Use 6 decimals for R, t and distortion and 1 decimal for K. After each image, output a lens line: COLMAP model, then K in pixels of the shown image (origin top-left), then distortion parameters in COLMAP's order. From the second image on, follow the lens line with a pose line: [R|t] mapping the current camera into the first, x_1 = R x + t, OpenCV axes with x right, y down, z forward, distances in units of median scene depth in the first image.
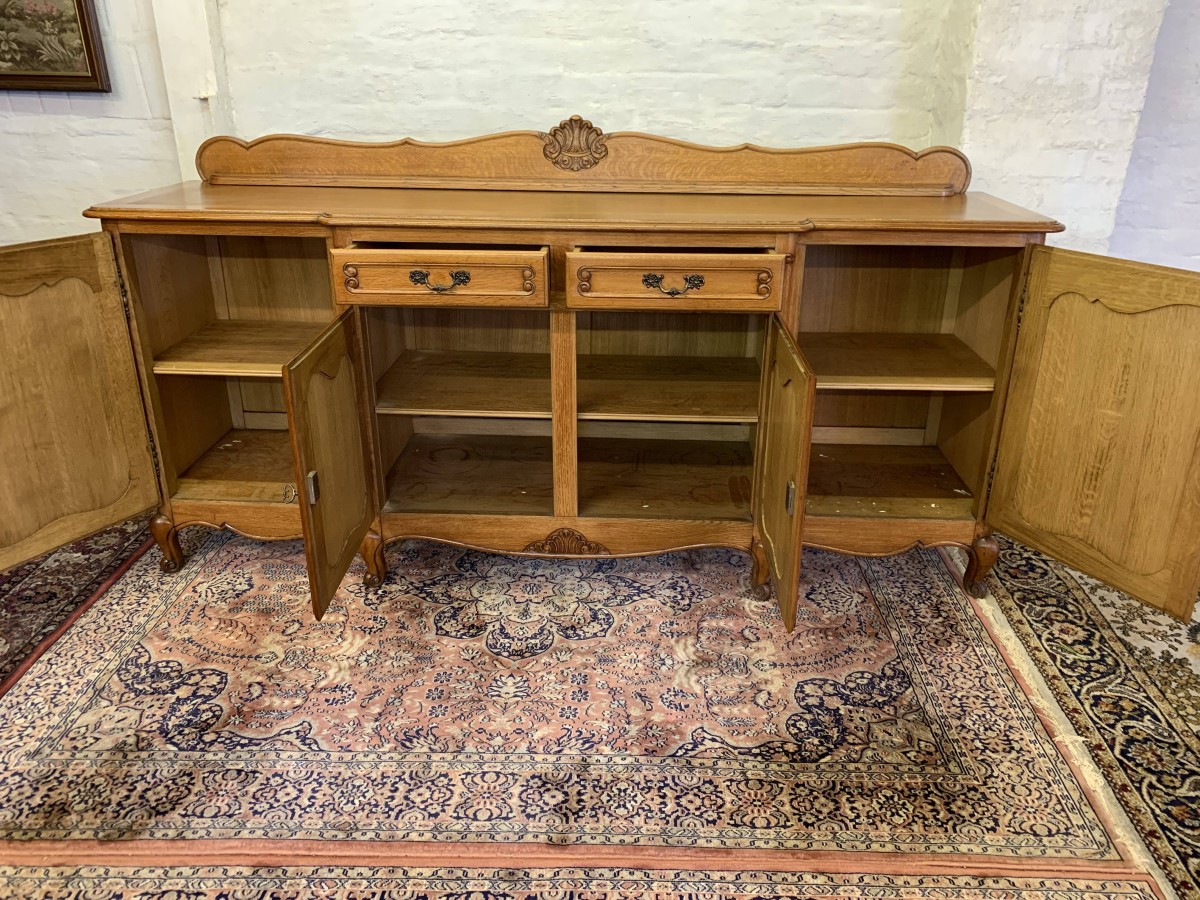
lens RADIAL K [[919.1, 0, 606.3], [0, 919.1, 439.2], [0, 0, 1]] dist [0.014327, -0.014270]
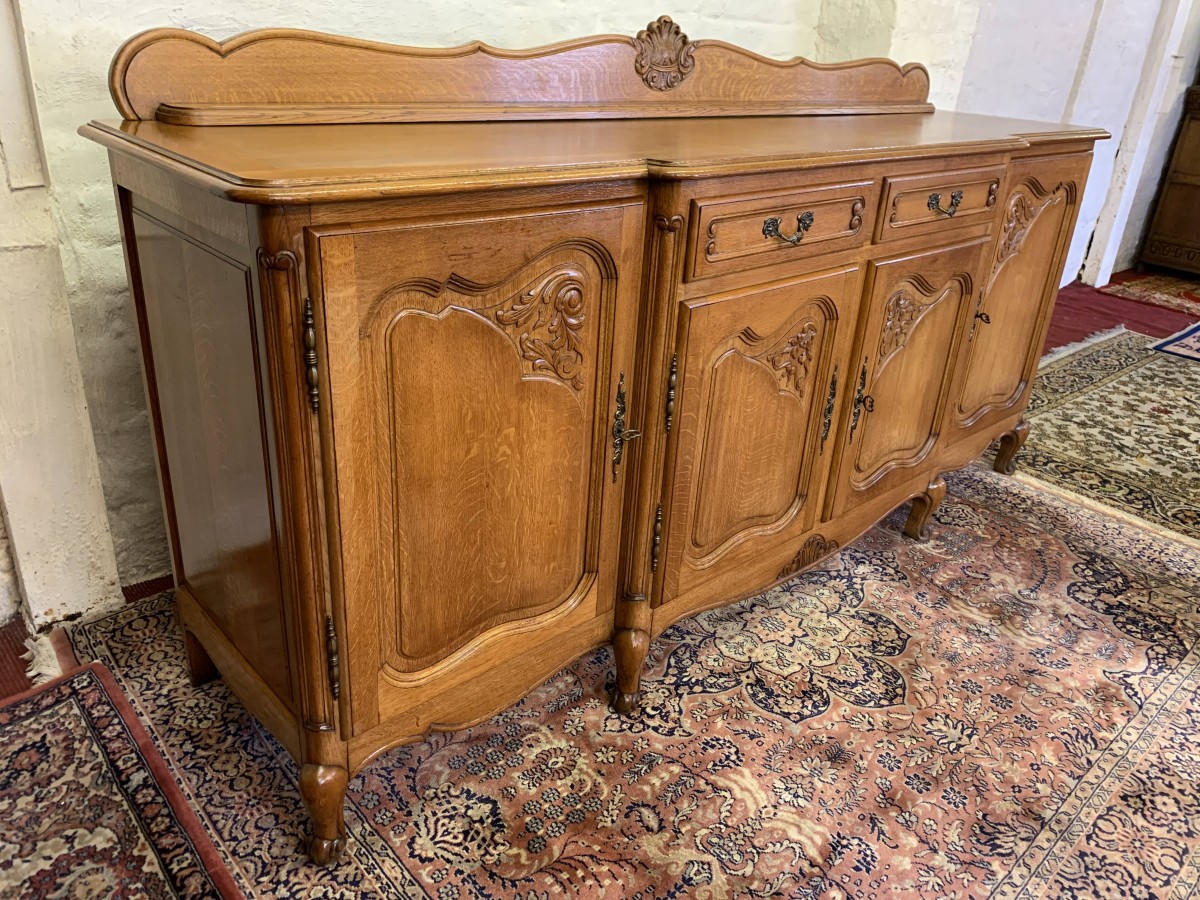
lens RADIAL K [[919.1, 0, 602.9], [0, 919.1, 437.7], [0, 0, 1]] dist [0.014327, -0.014270]
pose [[0.707474, -0.258153, 0.657904, -0.677097], [0.215392, 0.965373, 0.147179, -0.144244], [-0.673117, 0.037582, 0.738581, 0.504661]]
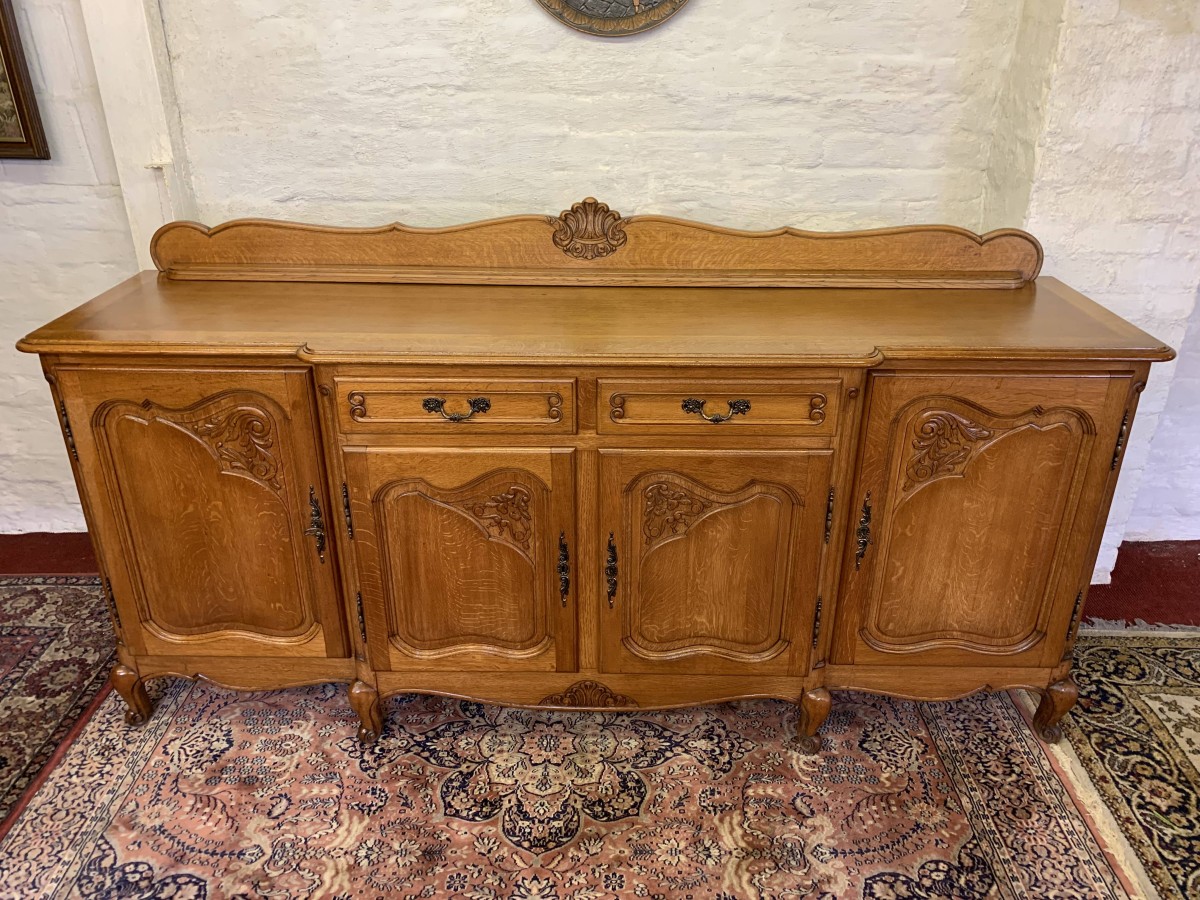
lens RADIAL K [[919.1, 0, 591.9], [0, 919.1, 433.4], [0, 0, 1]] dist [0.014327, -0.014270]
pose [[0.999776, -0.015561, 0.014350, -0.048525], [0.014942, 0.998994, 0.042273, -0.171174], [-0.014993, -0.042049, 0.999003, 0.129367]]
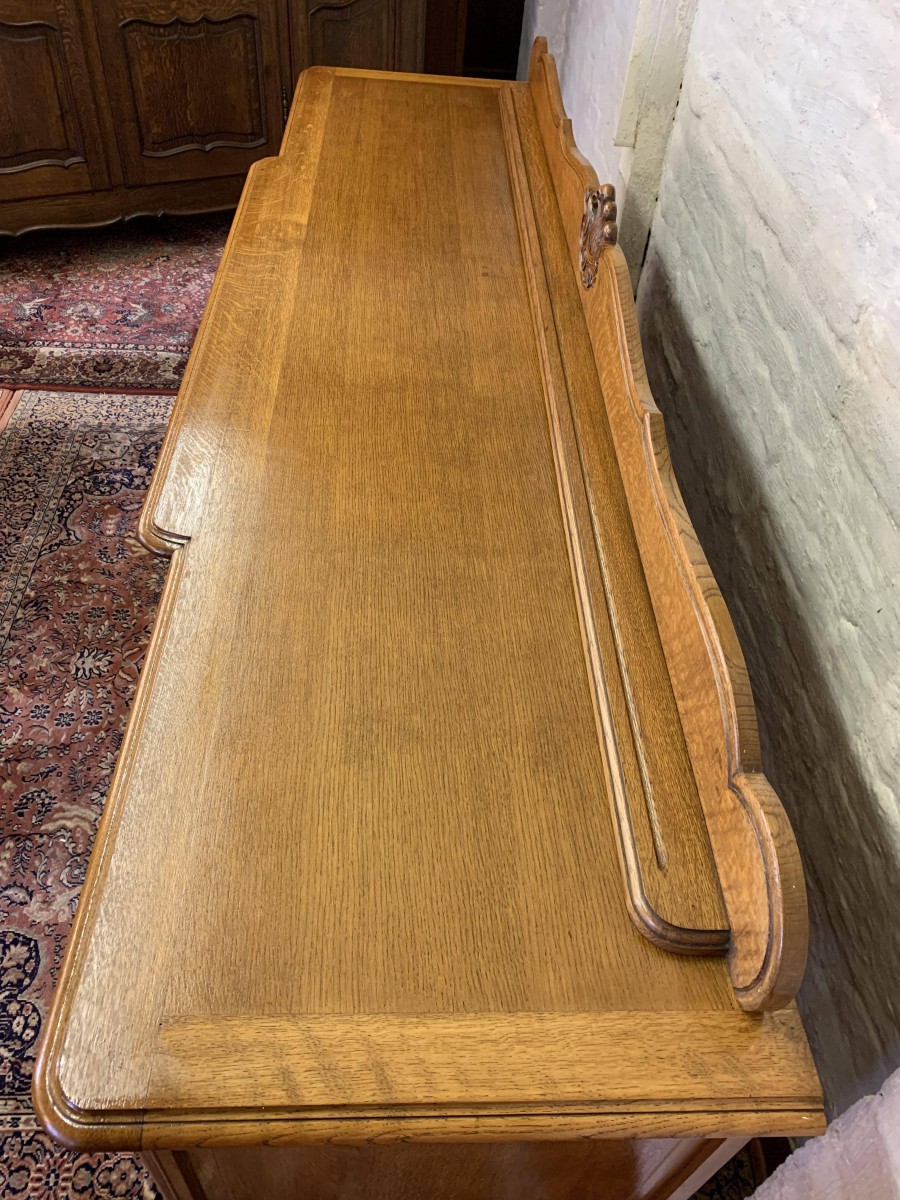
lens RADIAL K [[919.1, 0, 455.8], [0, 919.1, 604.2], [0, 0, 1]] dist [0.014327, -0.014270]
pose [[0.077204, 0.710679, -0.699267, 0.504386], [-0.449474, 0.650855, 0.611851, -0.492008], [0.889951, 0.267065, 0.369680, 0.820140]]
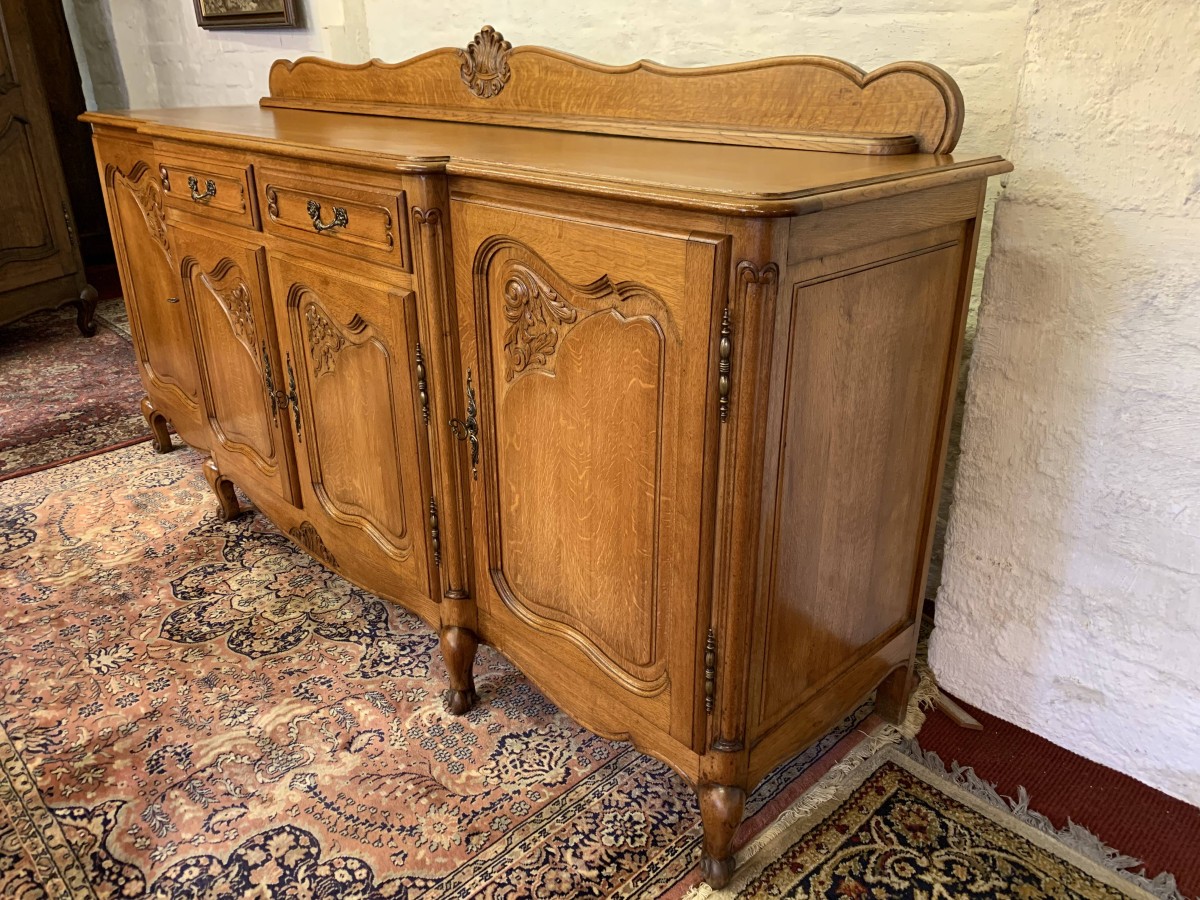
lens RADIAL K [[919.1, 0, 597.1], [0, 919.1, 433.7], [0, 0, 1]] dist [0.014327, -0.014270]
pose [[0.720671, 0.253478, -0.645277, 0.642371], [-0.251066, 0.963008, 0.097888, -0.123105], [0.646219, 0.091462, 0.757651, 0.518011]]
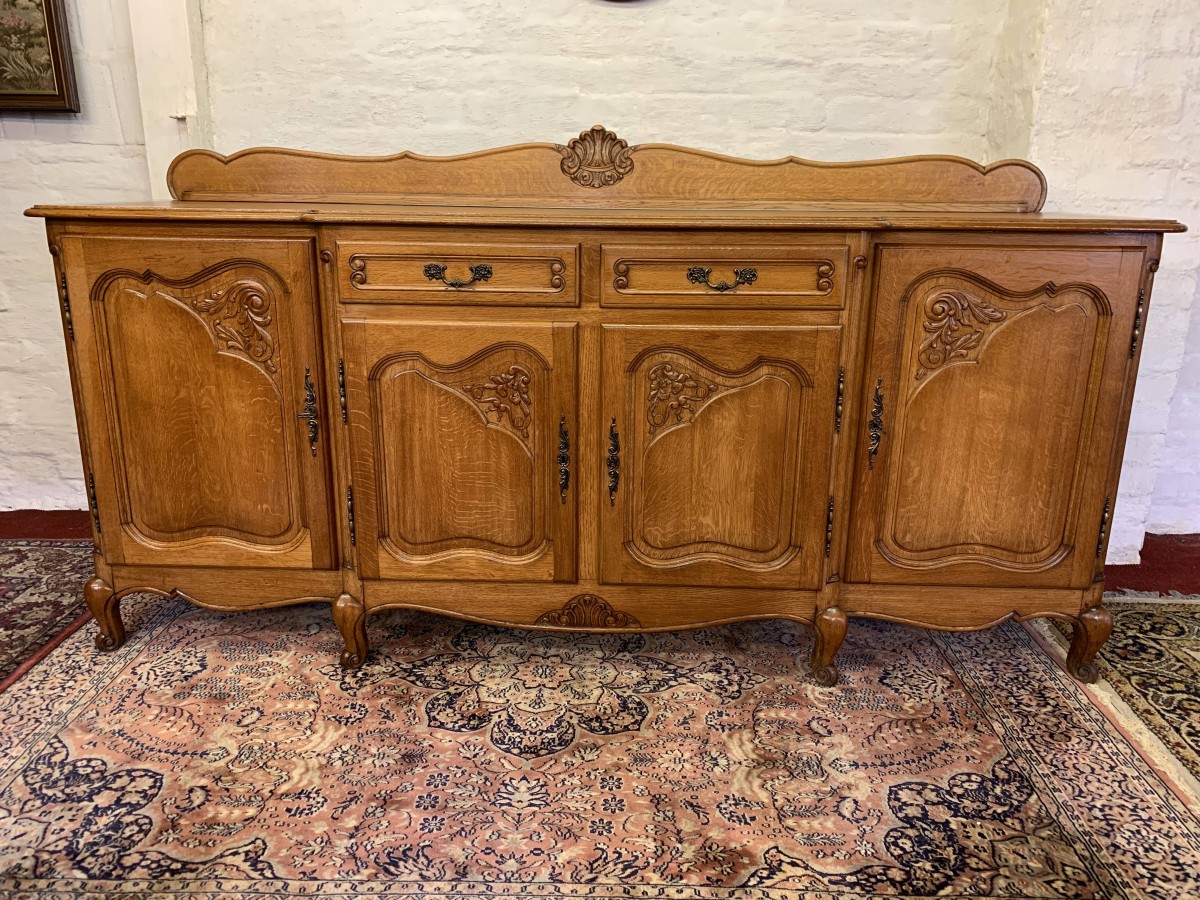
lens RADIAL K [[919.1, 0, 592.3], [0, 919.1, 434.9], [0, 0, 1]] dist [0.014327, -0.014270]
pose [[0.999990, 0.002389, 0.003874, -0.042485], [-0.001915, 0.993018, -0.117949, 0.050631], [-0.004128, 0.117940, 0.993012, 0.159048]]
